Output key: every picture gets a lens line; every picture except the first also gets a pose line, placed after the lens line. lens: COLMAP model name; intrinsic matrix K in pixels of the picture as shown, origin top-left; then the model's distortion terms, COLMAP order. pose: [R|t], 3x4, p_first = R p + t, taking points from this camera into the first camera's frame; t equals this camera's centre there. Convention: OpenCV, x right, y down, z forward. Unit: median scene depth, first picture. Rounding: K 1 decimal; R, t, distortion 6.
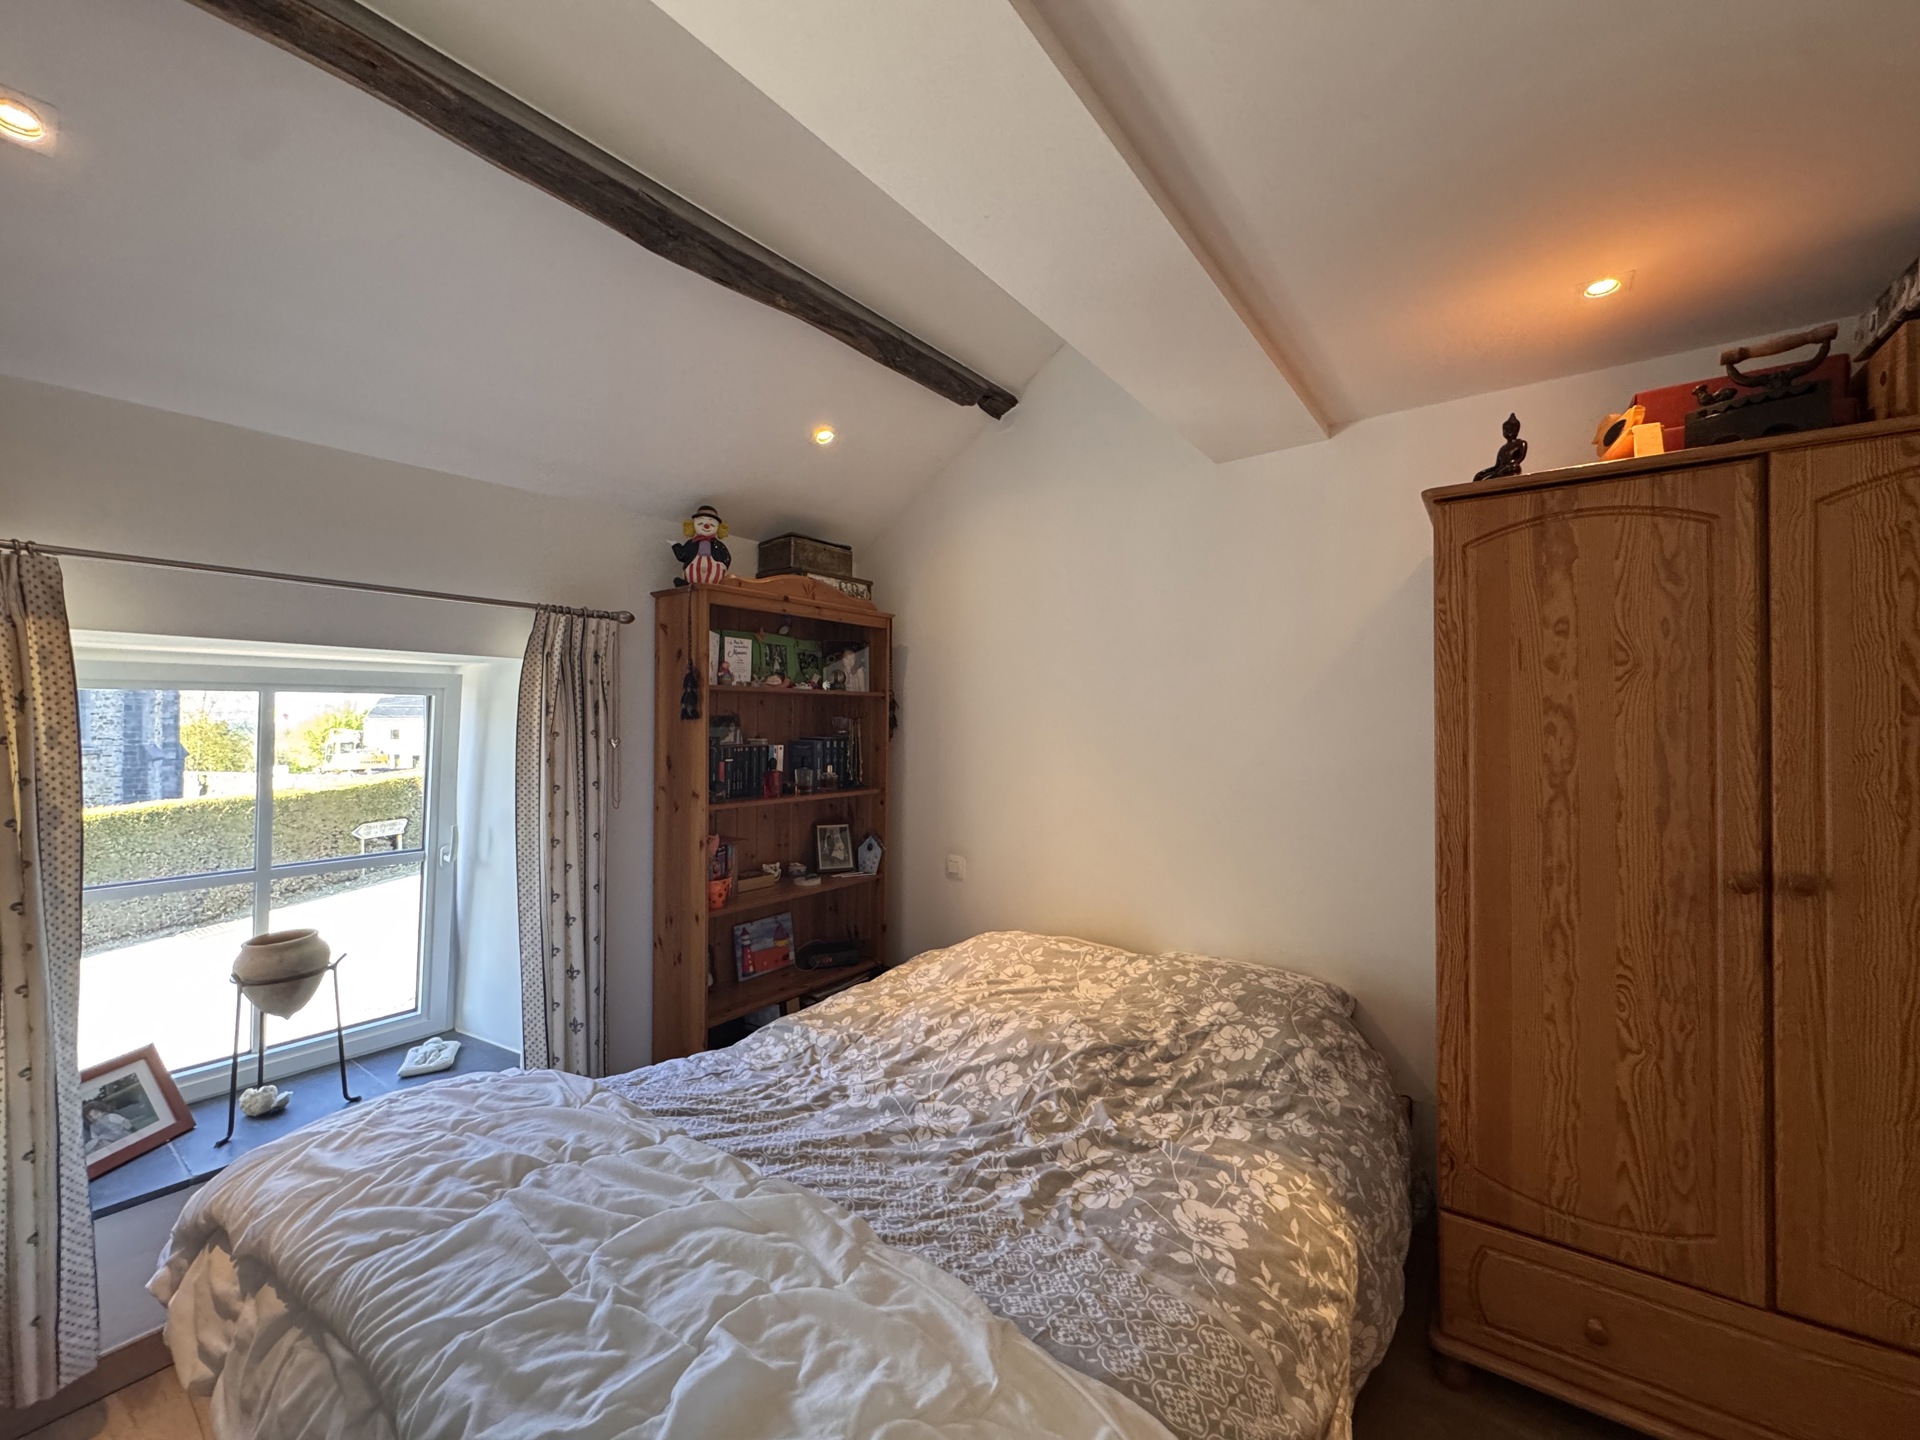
lens RADIAL K [[770.3, 0, 957.6], [0, 770.3, 716.5], [0, 0, 1]] dist [-0.003989, 0.000431]
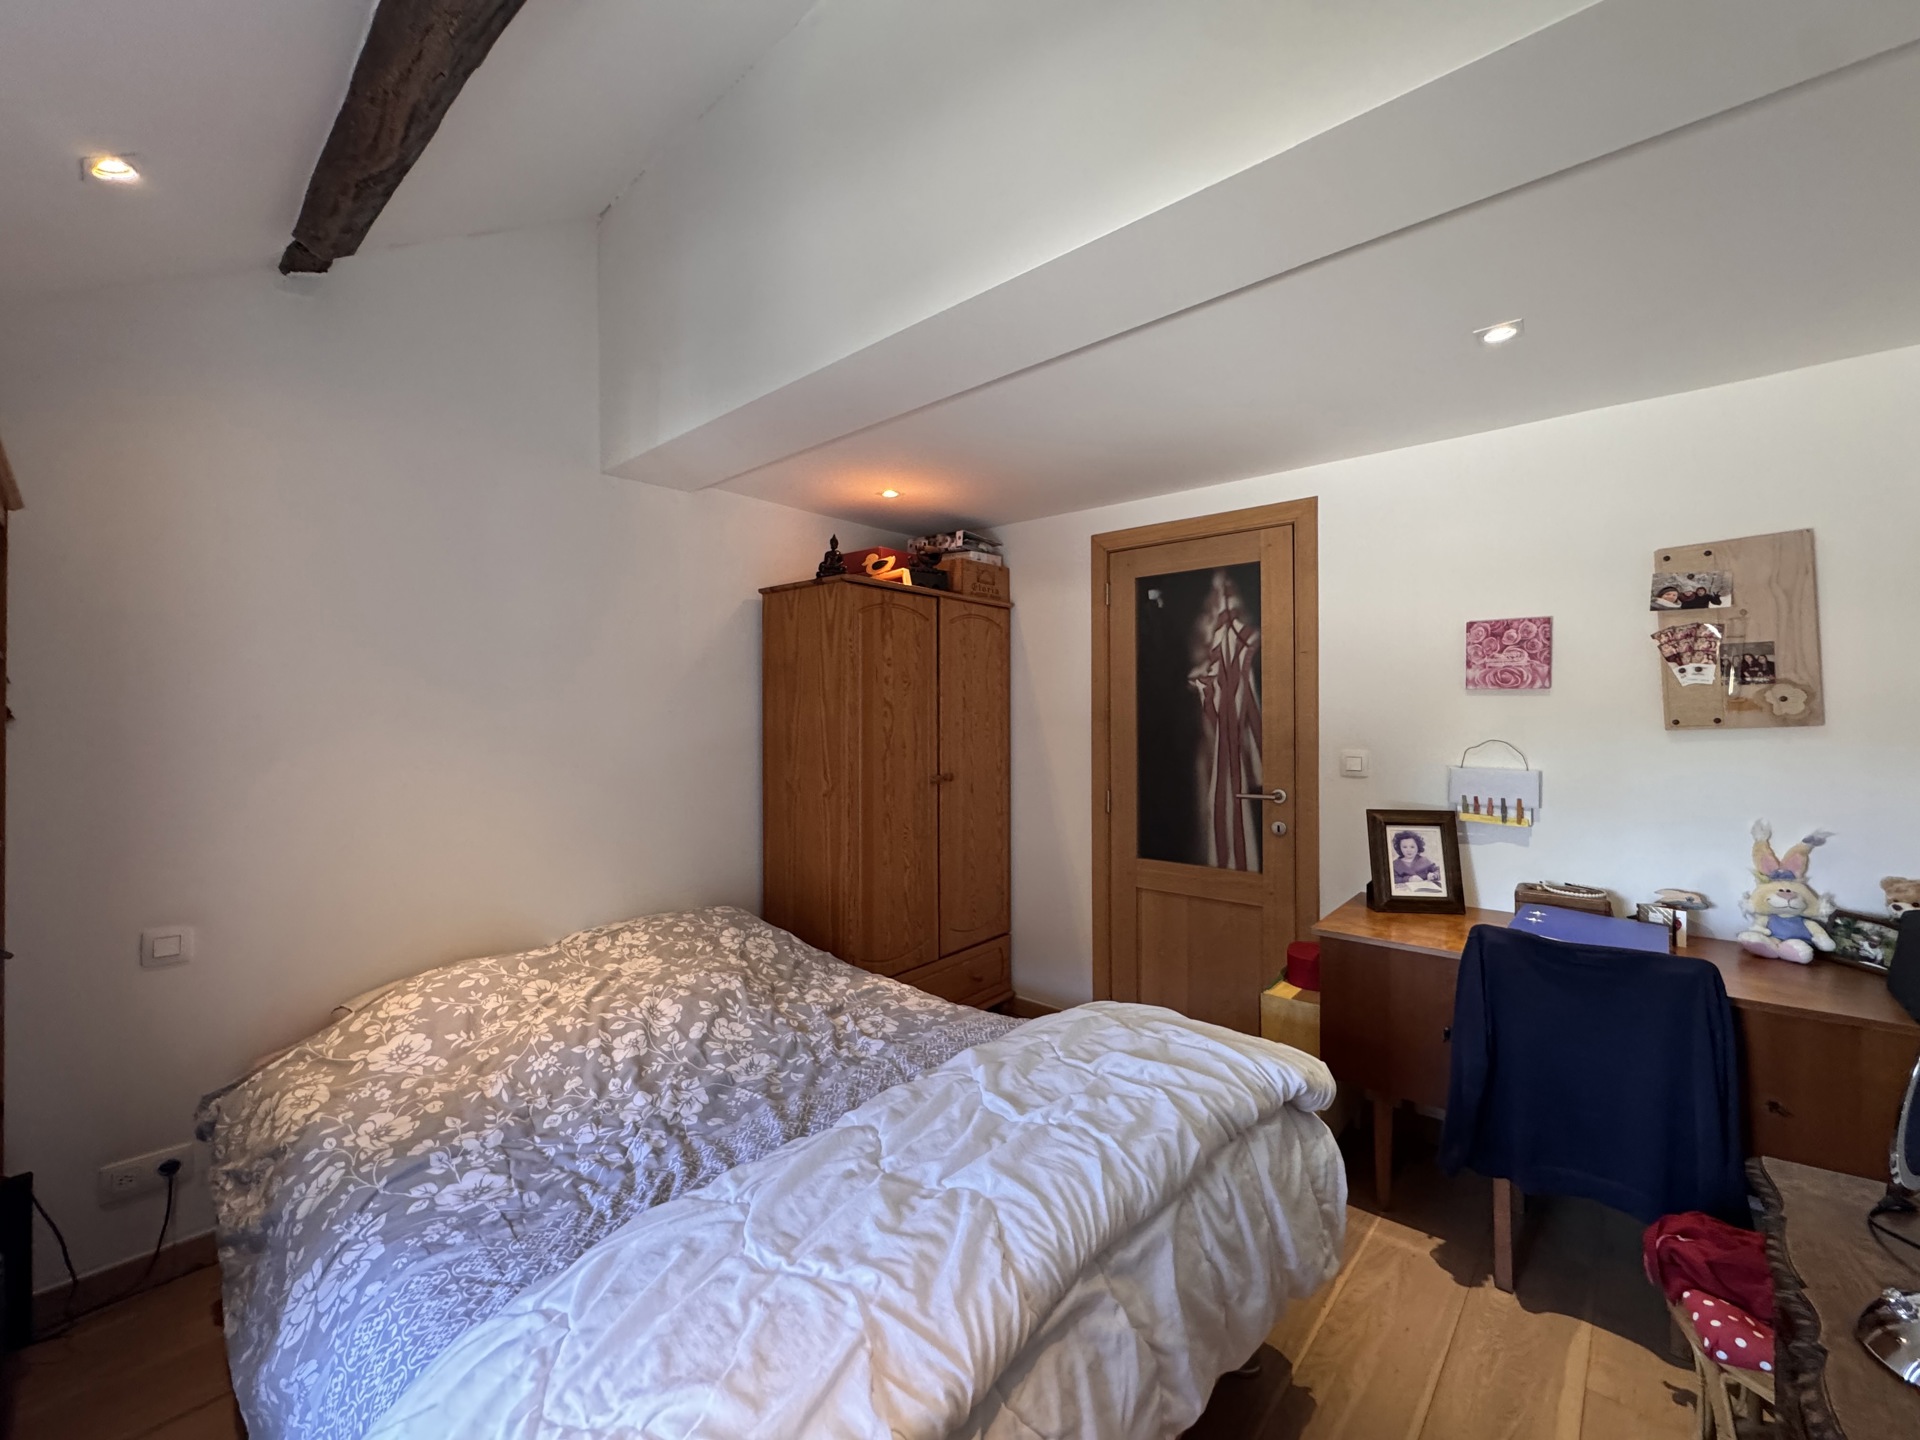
lens RADIAL K [[770.3, 0, 957.8], [0, 770.3, 713.4], [0, 0, 1]] dist [-0.003989, 0.000431]
pose [[0.083160, 0.002098, 0.996534, -1.100418], [-0.003133, 0.999993, -0.001844, 0.016702], [-0.996531, -0.002969, 0.083166, 0.628626]]
